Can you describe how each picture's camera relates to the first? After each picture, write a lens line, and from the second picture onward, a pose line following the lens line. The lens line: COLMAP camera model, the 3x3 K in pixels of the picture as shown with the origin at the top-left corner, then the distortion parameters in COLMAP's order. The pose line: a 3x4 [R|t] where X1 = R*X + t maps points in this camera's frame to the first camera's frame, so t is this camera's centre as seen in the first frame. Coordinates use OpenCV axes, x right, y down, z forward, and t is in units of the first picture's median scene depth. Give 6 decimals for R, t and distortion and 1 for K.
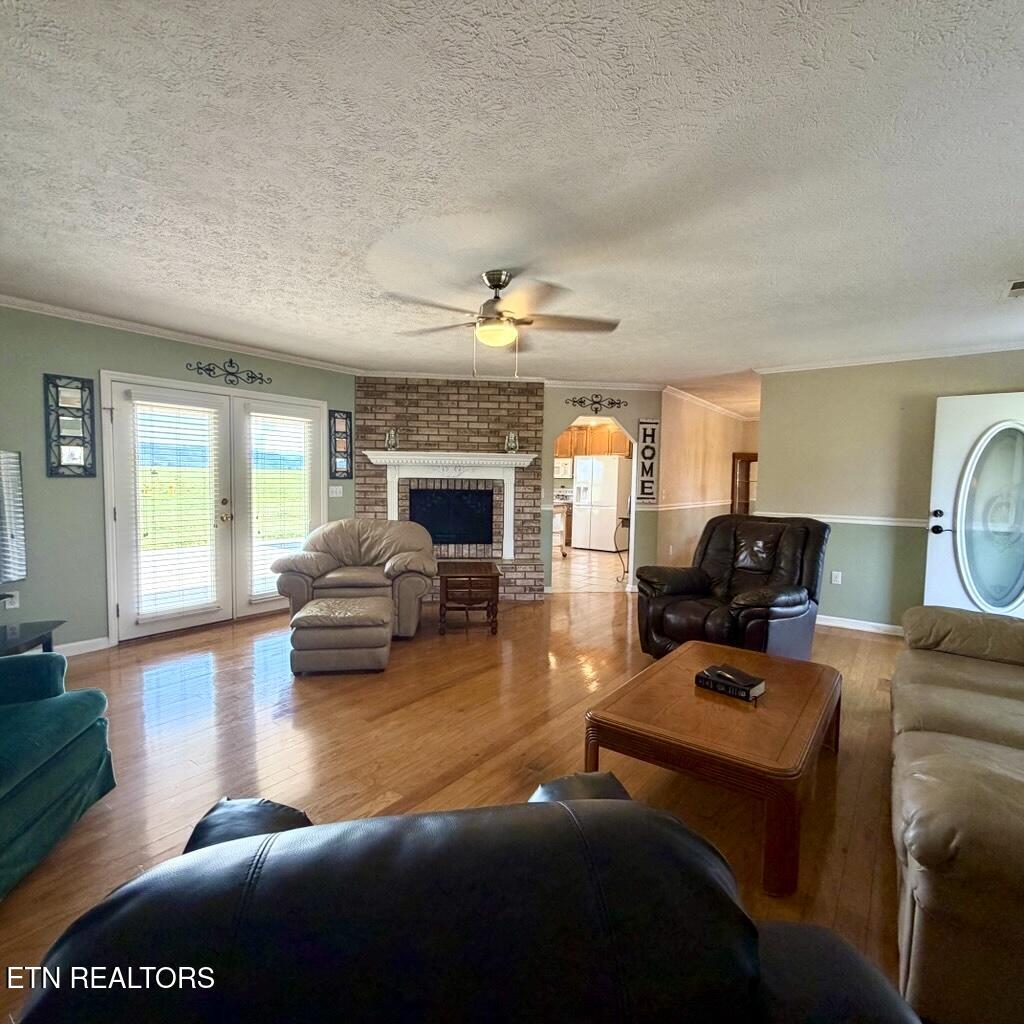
lens RADIAL K [[544.5, 0, 509.3], [0, 544.5, 518.9], [0, 0, 1]] dist [0.002066, -0.000110]
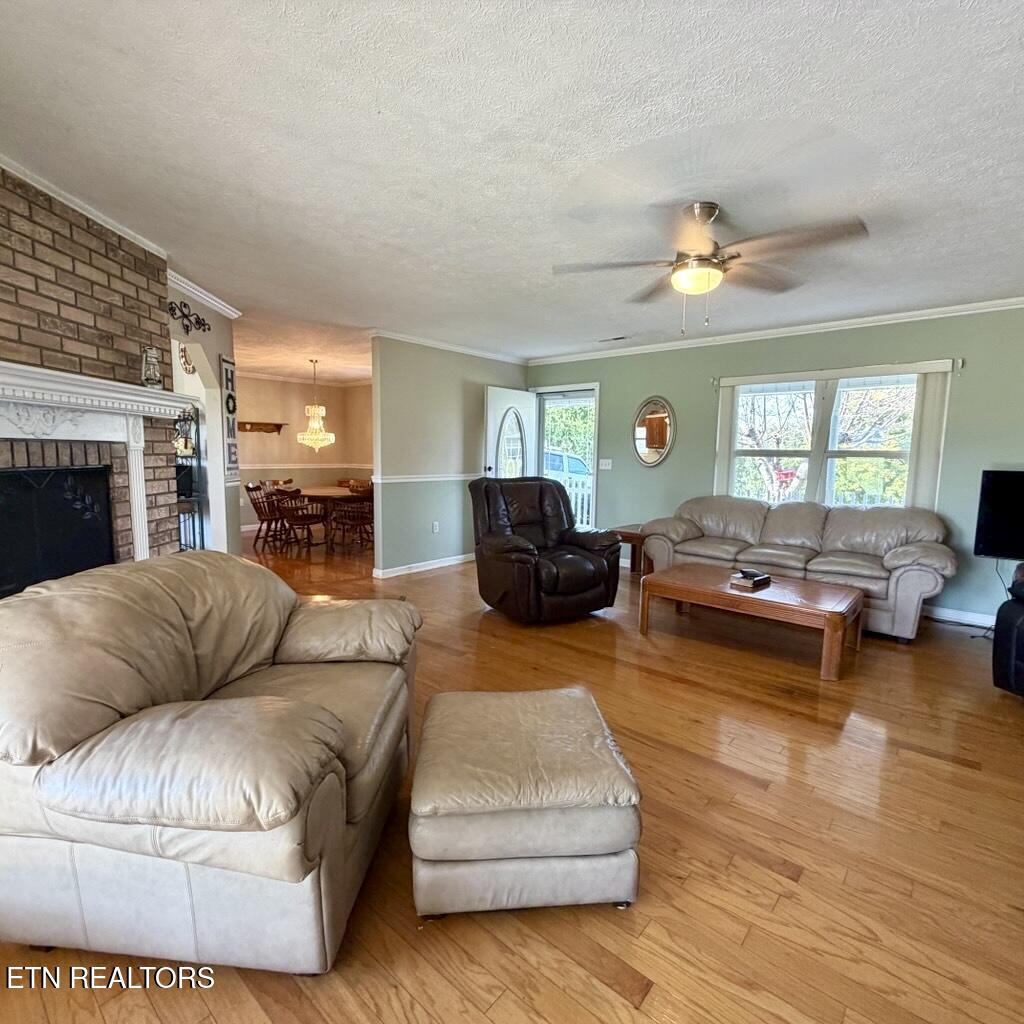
lens RADIAL K [[544.5, 0, 510.4], [0, 544.5, 513.1], [0, 0, 1]] dist [0.002066, -0.000110]
pose [[0.068149, -0.126706, 0.989597, -0.480561], [0.059965, 0.990629, 0.122709, -0.049808], [-0.995871, 0.050978, 0.075108, 0.638238]]
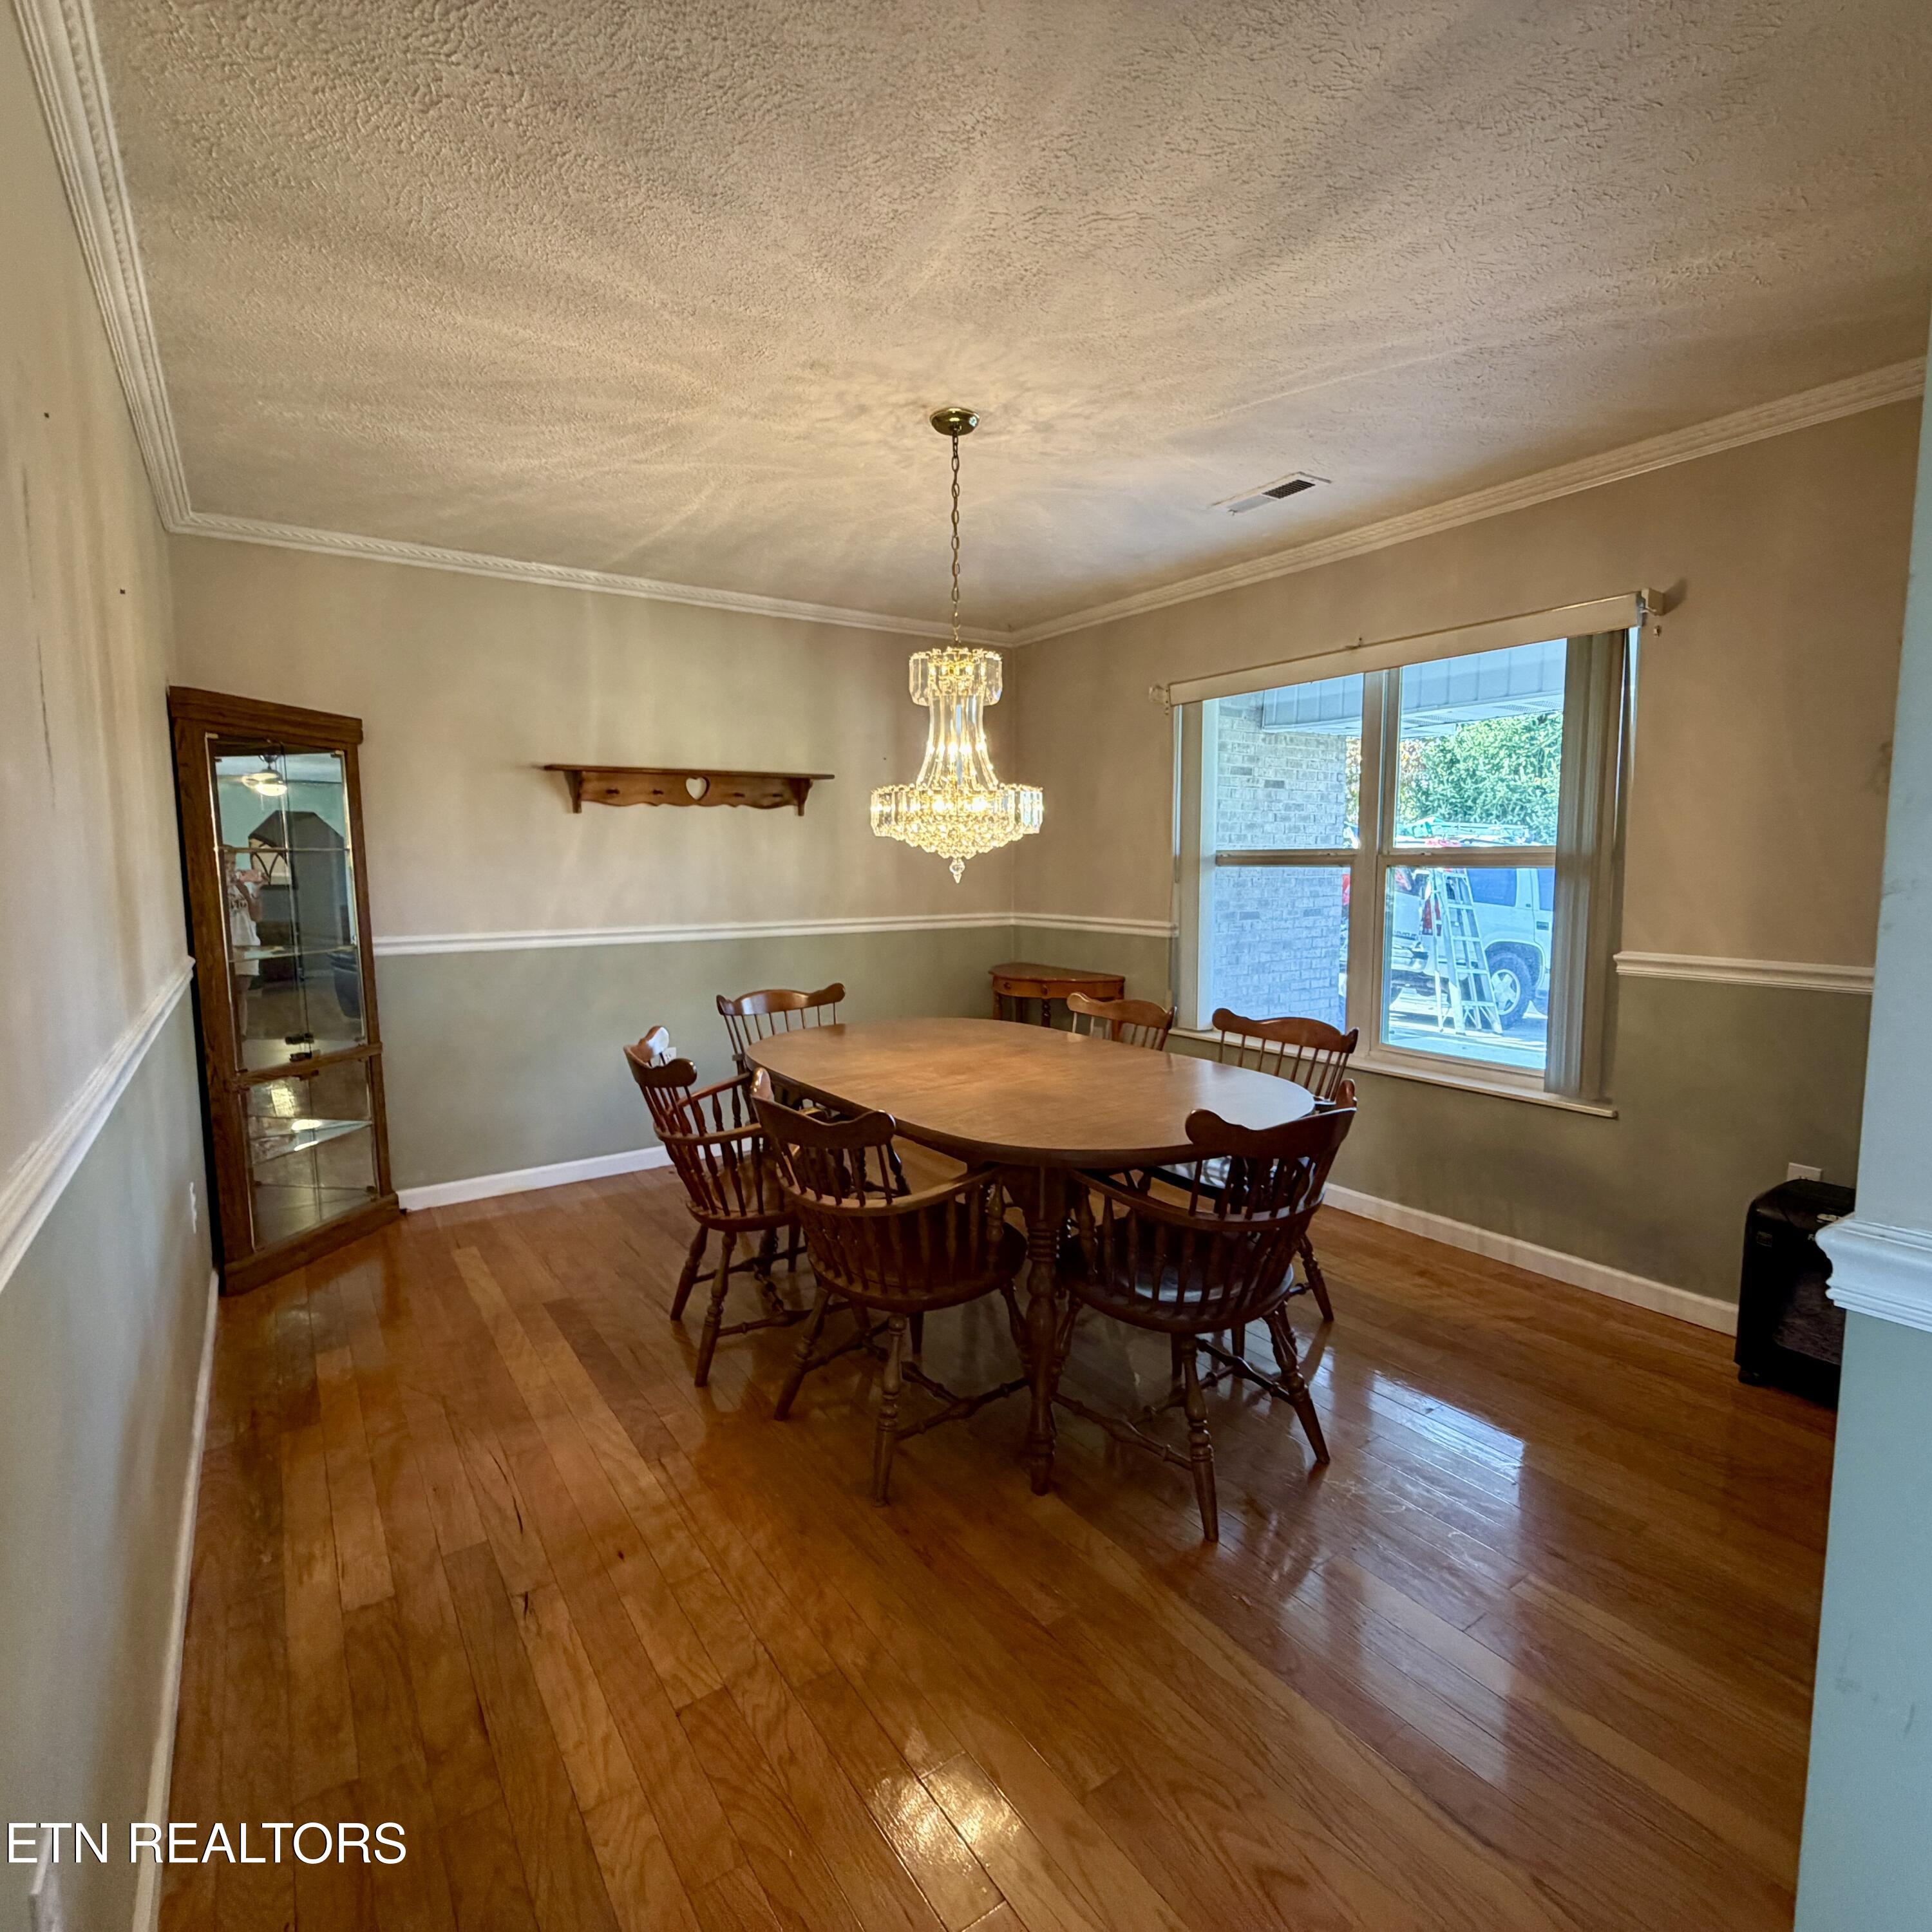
lens RADIAL K [[1027.4, 0, 963.8], [0, 1027.4, 960.0], [0, 0, 1]] dist [0.002066, -0.000110]
pose [[0.316119, -0.108736, 0.942467, -0.047271], [0.075046, 0.993163, 0.089414, -0.059844], [-0.945747, 0.042463, 0.322118, 0.849637]]
